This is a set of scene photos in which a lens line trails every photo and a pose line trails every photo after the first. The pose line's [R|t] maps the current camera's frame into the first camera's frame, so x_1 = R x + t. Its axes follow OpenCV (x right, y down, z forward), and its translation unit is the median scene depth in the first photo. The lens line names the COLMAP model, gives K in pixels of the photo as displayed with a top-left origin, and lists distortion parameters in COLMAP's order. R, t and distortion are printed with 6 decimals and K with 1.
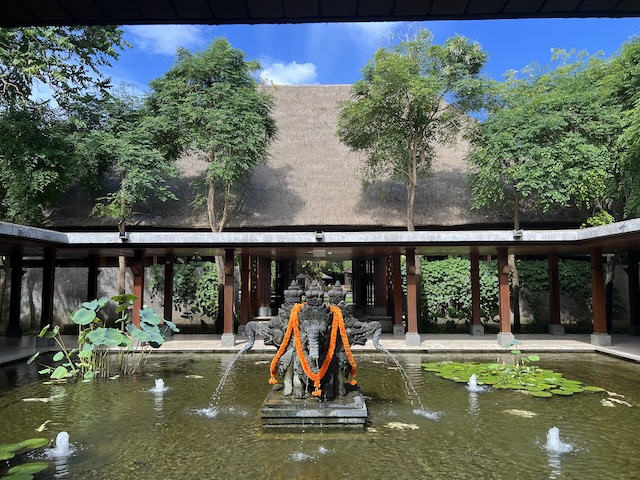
lens RADIAL K [[493.1, 0, 320.0], [0, 493.1, 240.0], [0, 0, 1]] dist [-0.000893, -0.001025]
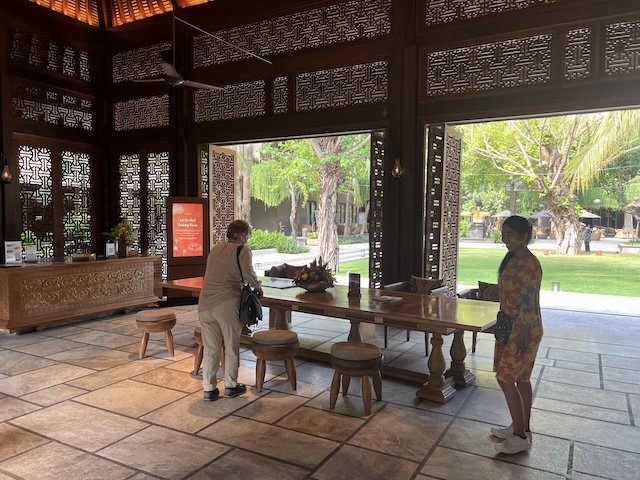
lens RADIAL K [[493.1, 0, 320.0], [0, 493.1, 240.0], [0, 0, 1]] dist [-0.000893, -0.001025]
pose [[0.880267, 0.033512, -0.473294, 0.010668], [0.024707, 0.992912, 0.116257, 0.029848], [0.473835, -0.114031, 0.873199, 0.356463]]
